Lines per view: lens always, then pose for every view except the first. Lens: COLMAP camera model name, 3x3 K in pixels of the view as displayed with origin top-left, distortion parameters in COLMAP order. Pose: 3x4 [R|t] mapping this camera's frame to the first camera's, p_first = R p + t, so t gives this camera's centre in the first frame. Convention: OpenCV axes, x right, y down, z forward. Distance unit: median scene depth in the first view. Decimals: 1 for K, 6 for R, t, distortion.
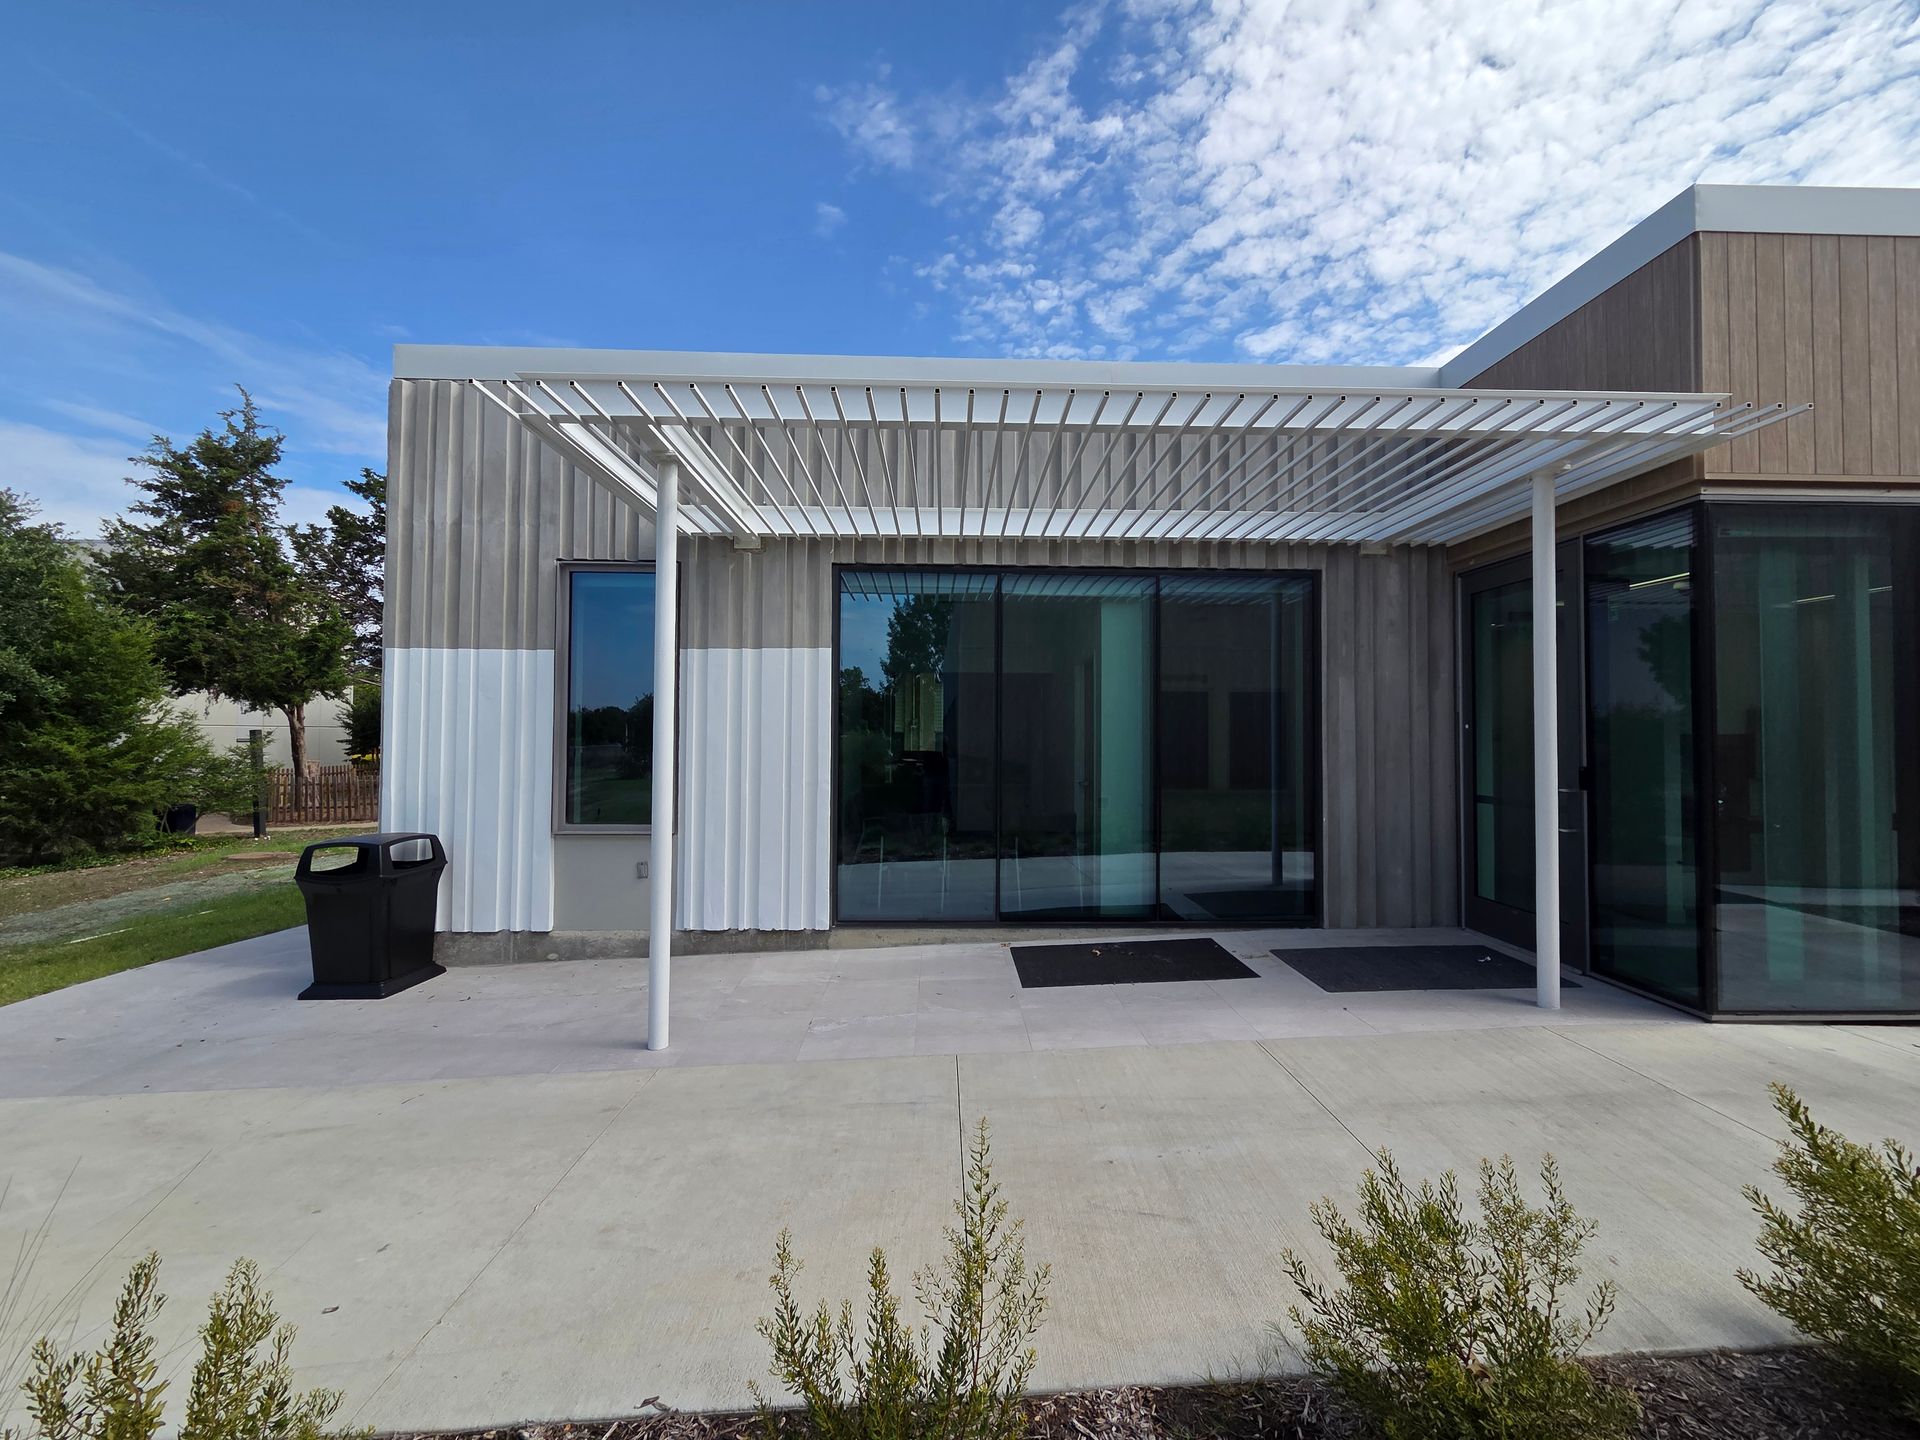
lens RADIAL K [[787.1, 0, 966.3], [0, 787.1, 727.5], [0, 0, 1]] dist [0.004042, -0.000018]
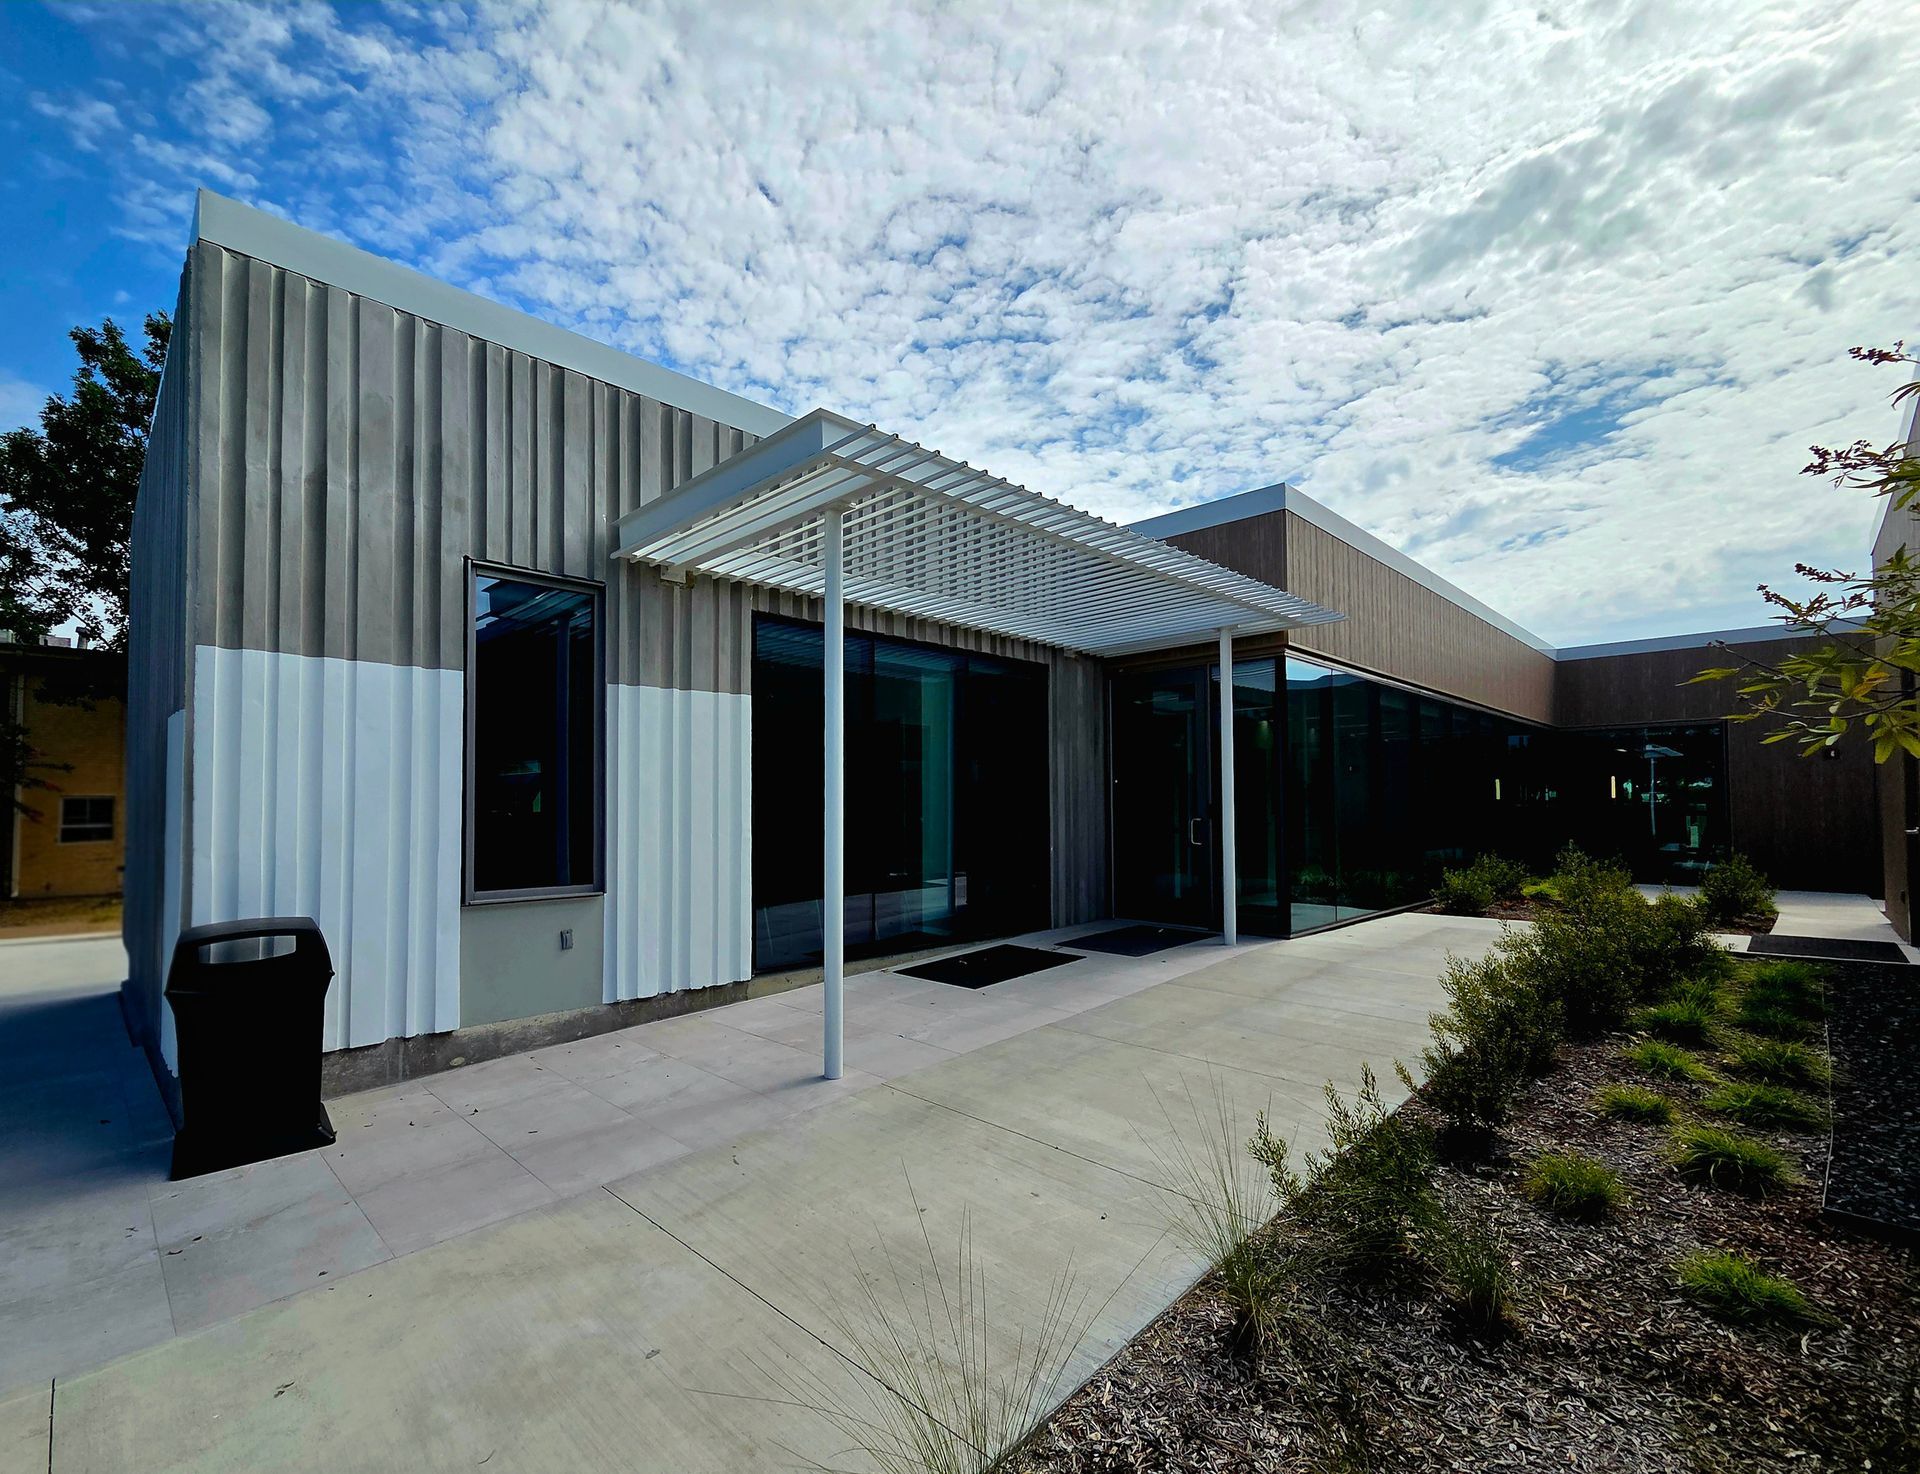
lens RADIAL K [[859.1, 0, 878.9], [0, 859.1, 791.4], [0, 0, 1]] dist [0.005585, -0.000428]
pose [[0.754140, 0.003740, 0.656703, -0.751570], [0.001358, 0.999973, -0.007254, 0.028291], [-0.656712, 0.006363, 0.754114, 0.077099]]
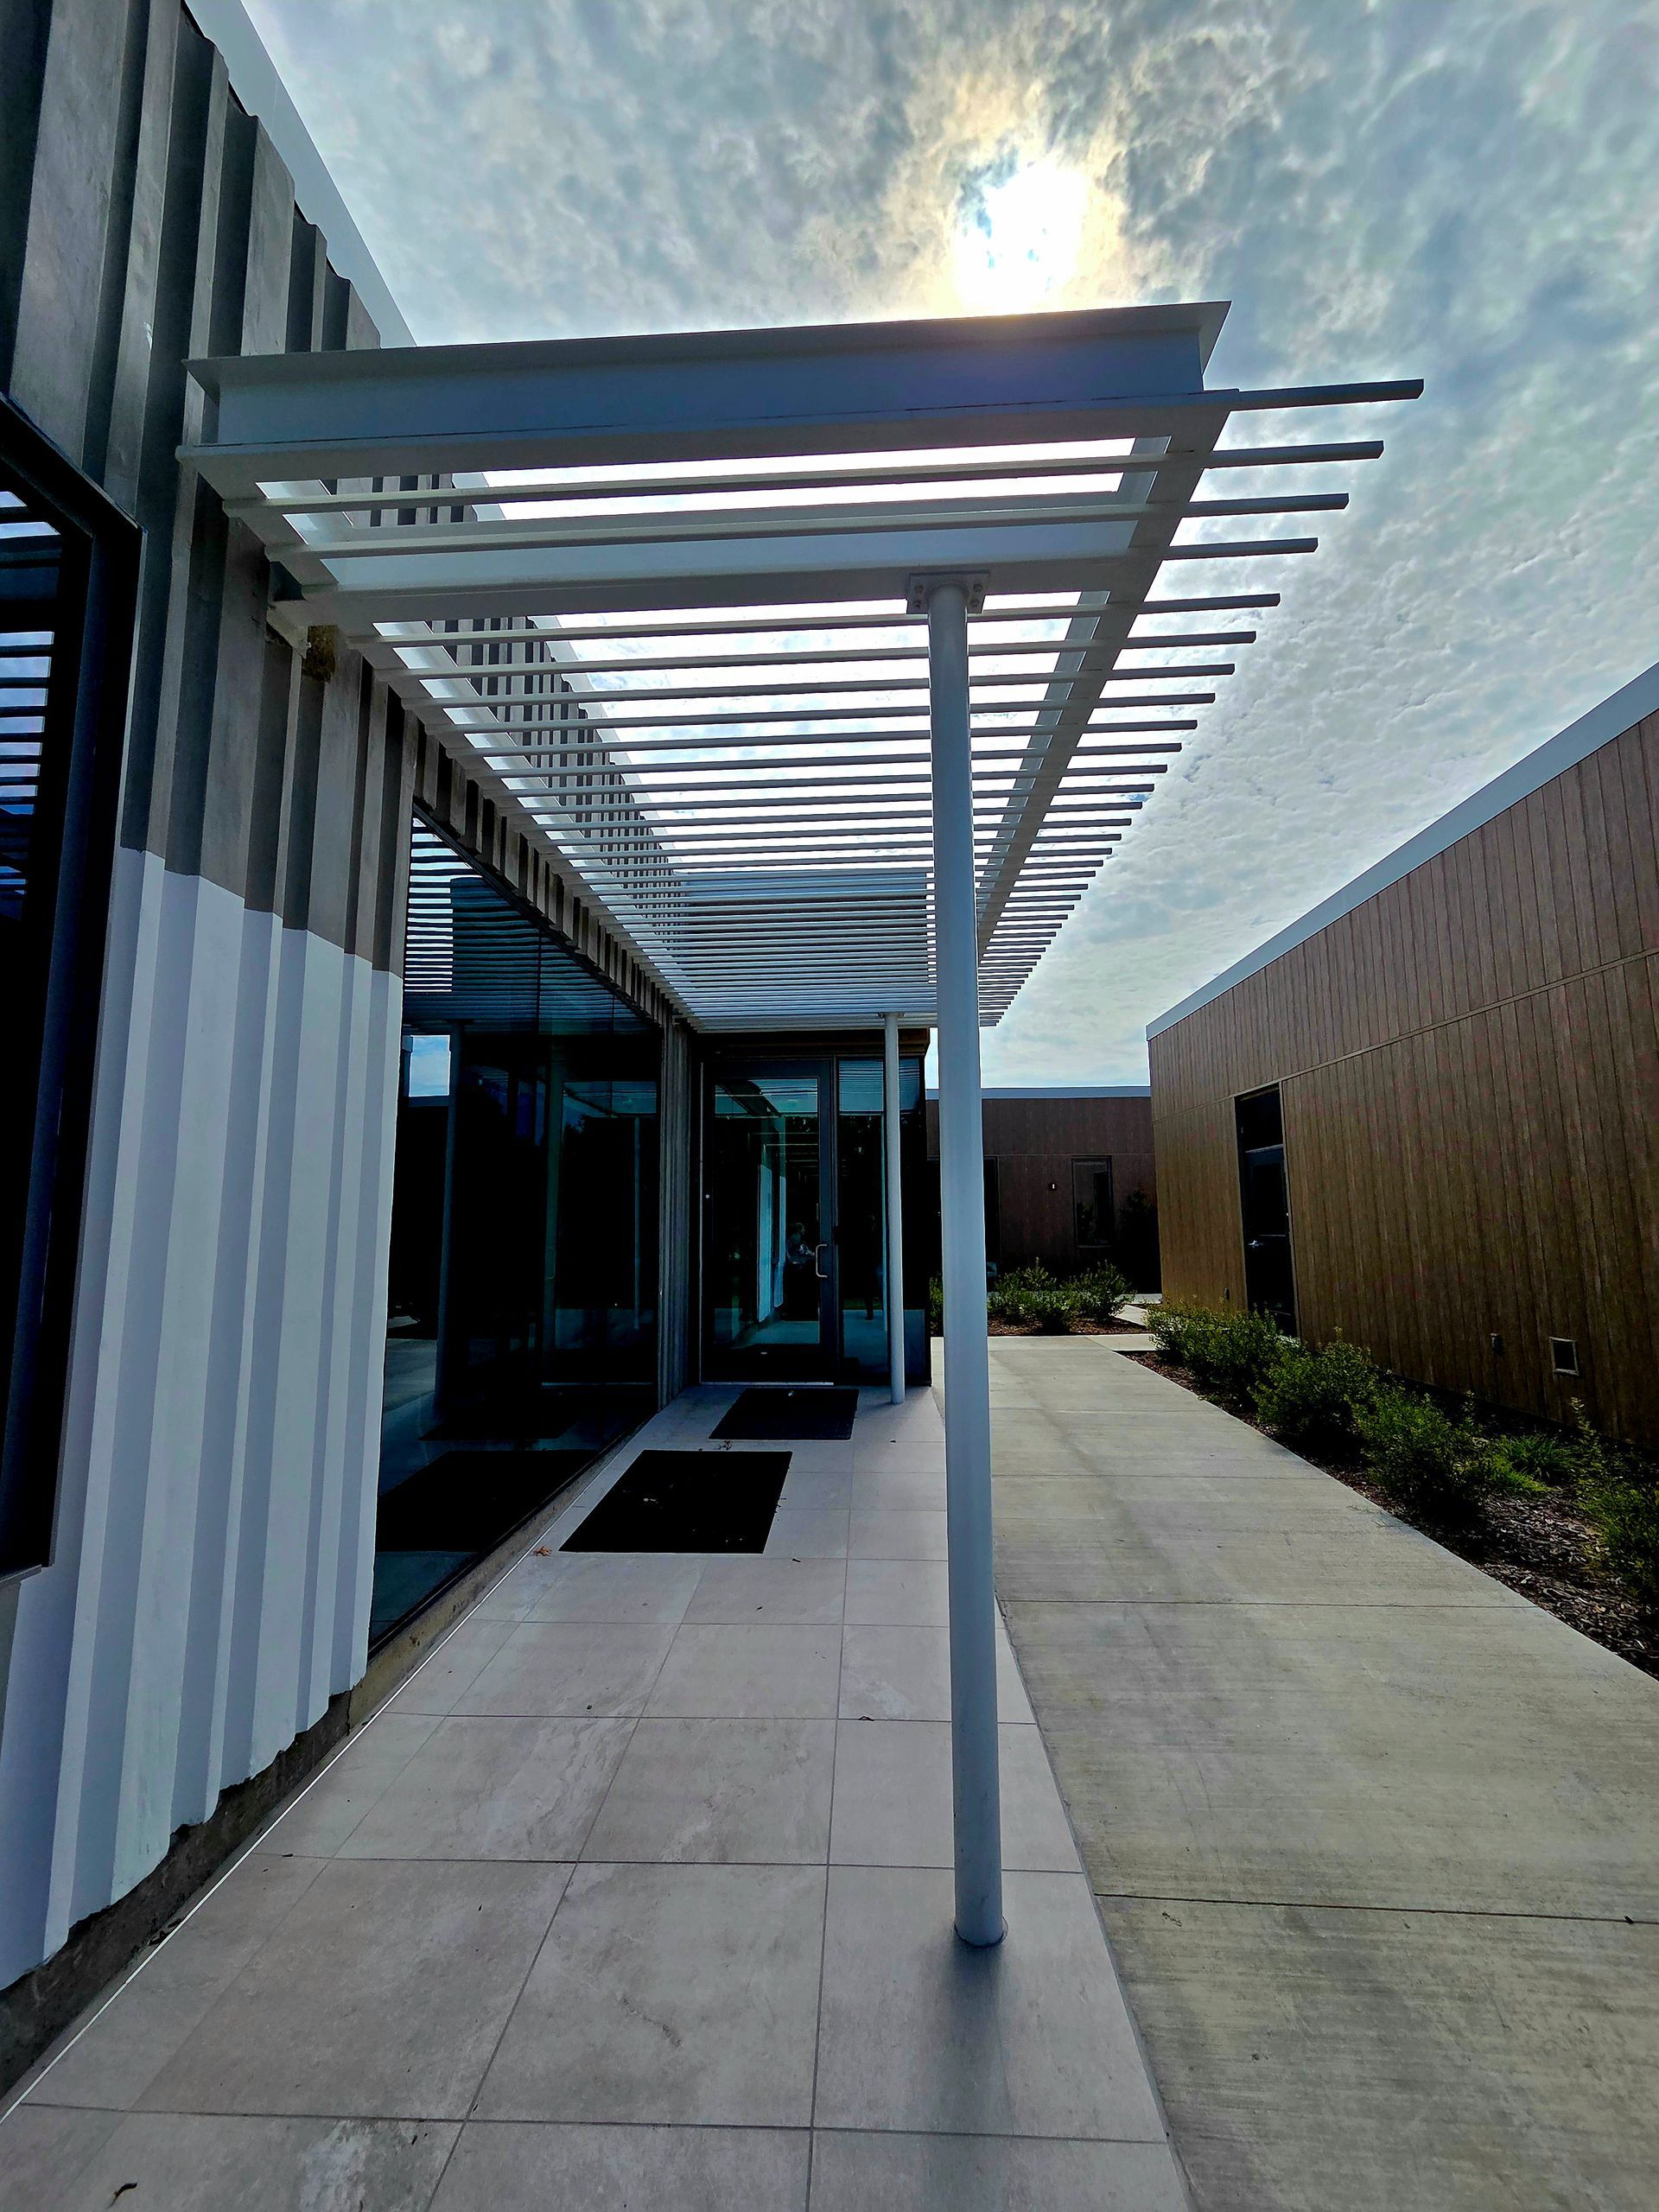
lens RADIAL K [[903.4, 0, 833.9], [0, 903.4, 1105.7], [0, 0, 1]] dist [0.002688, 0.000068]
pose [[0.076367, 0.123592, 0.989390, -0.630776], [-0.000549, 0.992293, -0.123913, 0.029347], [-0.997080, 0.008919, 0.075846, 0.717026]]
